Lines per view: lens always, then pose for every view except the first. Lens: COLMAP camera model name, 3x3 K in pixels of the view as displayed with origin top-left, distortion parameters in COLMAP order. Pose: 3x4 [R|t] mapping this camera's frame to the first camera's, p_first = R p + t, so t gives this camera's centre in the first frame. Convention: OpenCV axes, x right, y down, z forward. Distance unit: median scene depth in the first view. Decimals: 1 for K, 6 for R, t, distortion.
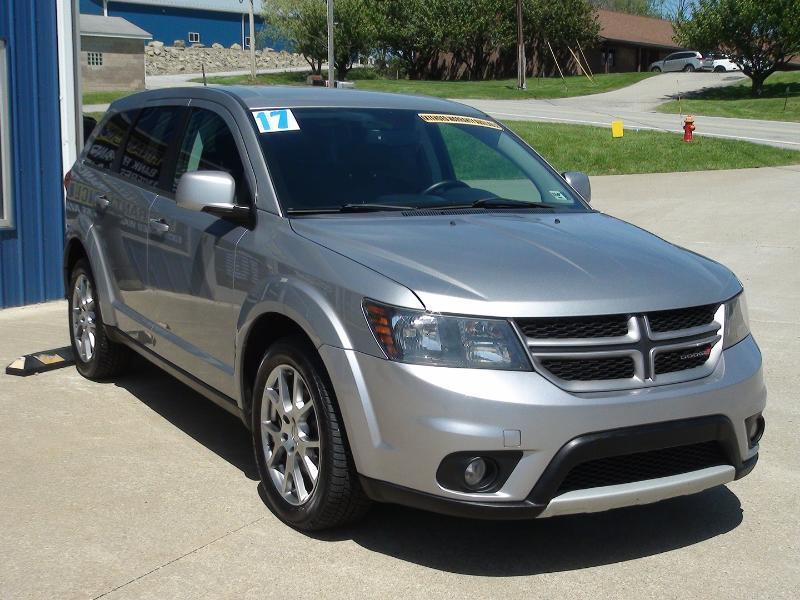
lens RADIAL K [[1139.3, 0, 400.0], [0, 1139.3, 300.0], [0, 0, 1]] dist [0.000091, -0.005339]
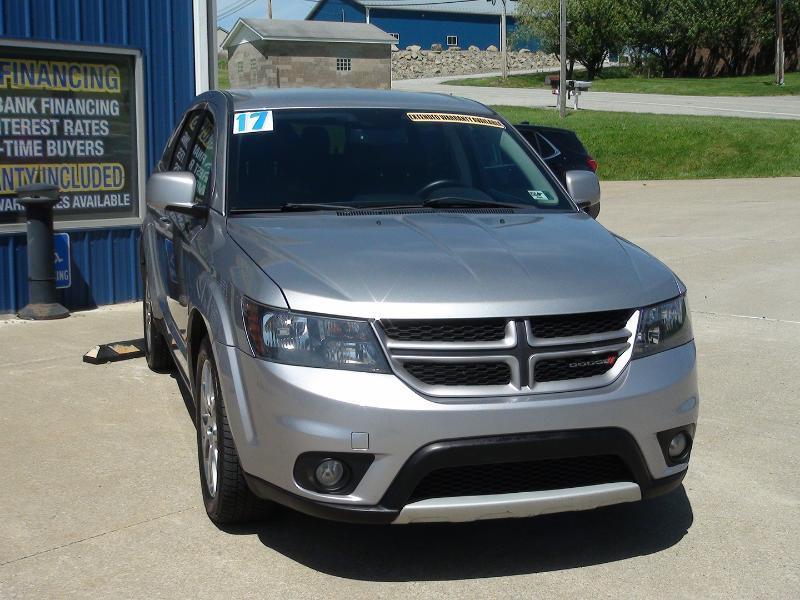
lens RADIAL K [[1139.3, 0, 400.0], [0, 1139.3, 300.0], [0, 0, 1]] dist [0.000091, -0.005339]
pose [[0.973403, 0.021569, -0.228080, 0.243216], [-0.021746, 0.999762, 0.001739, -0.002020], [0.228064, 0.003267, 0.973641, 0.033310]]
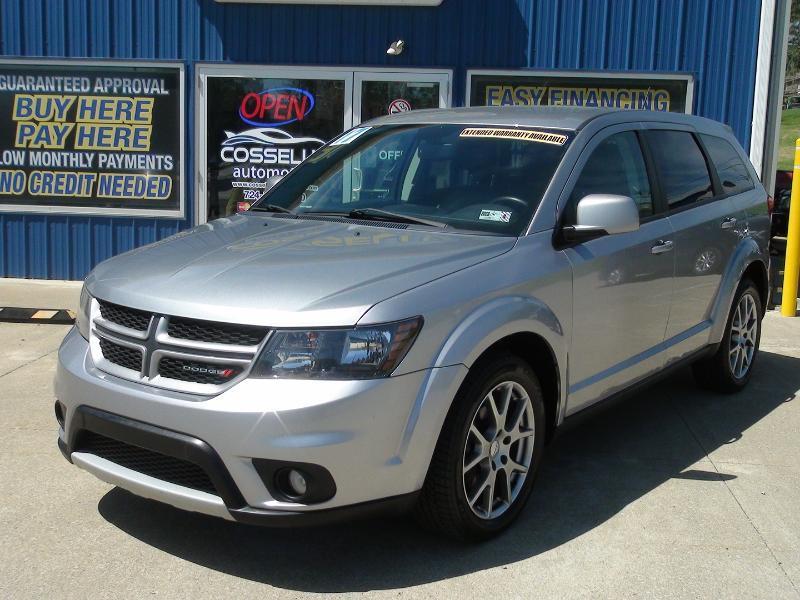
lens RADIAL K [[978.2, 0, 400.0], [0, 978.2, 300.0], [0, 0, 1]] dist [-0.000450, 0.025586]
pose [[0.405448, 0.138652, -0.903542, 0.808889], [-0.147068, 0.985448, 0.085227, -0.079840], [0.902210, 0.098327, 0.419939, 0.606657]]
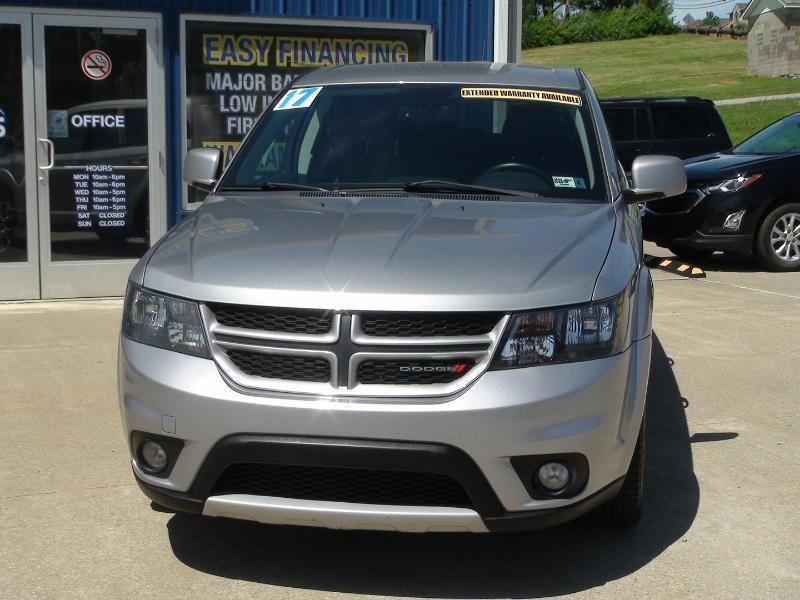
lens RADIAL K [[1248.3, 0, 400.0], [0, 1248.3, 300.0], [0, 0, 1]] dist [-0.015212, 0.027337]
pose [[0.779005, 0.084792, -0.621258, 0.615336], [-0.085615, 0.995918, 0.028573, -0.020513], [0.621145, 0.030931, 0.783085, 0.202410]]
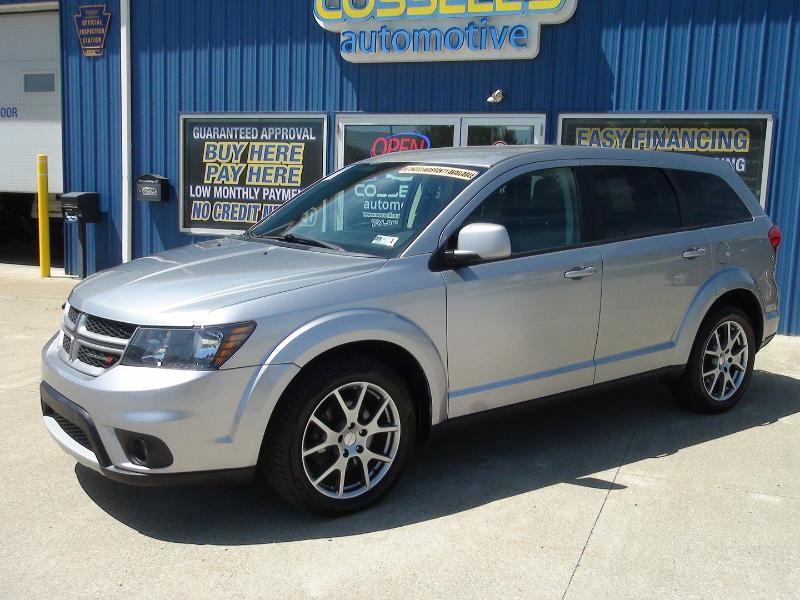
lens RADIAL K [[848.1, 0, 400.0], [0, 848.1, 300.0], [0, 0, 1]] dist [0.003177, 0.013146]
pose [[0.136673, 0.132265, -0.981747, 0.906647], [-0.158797, 0.981156, 0.110078, -0.124629], [0.977806, 0.140853, 0.155101, 0.889743]]
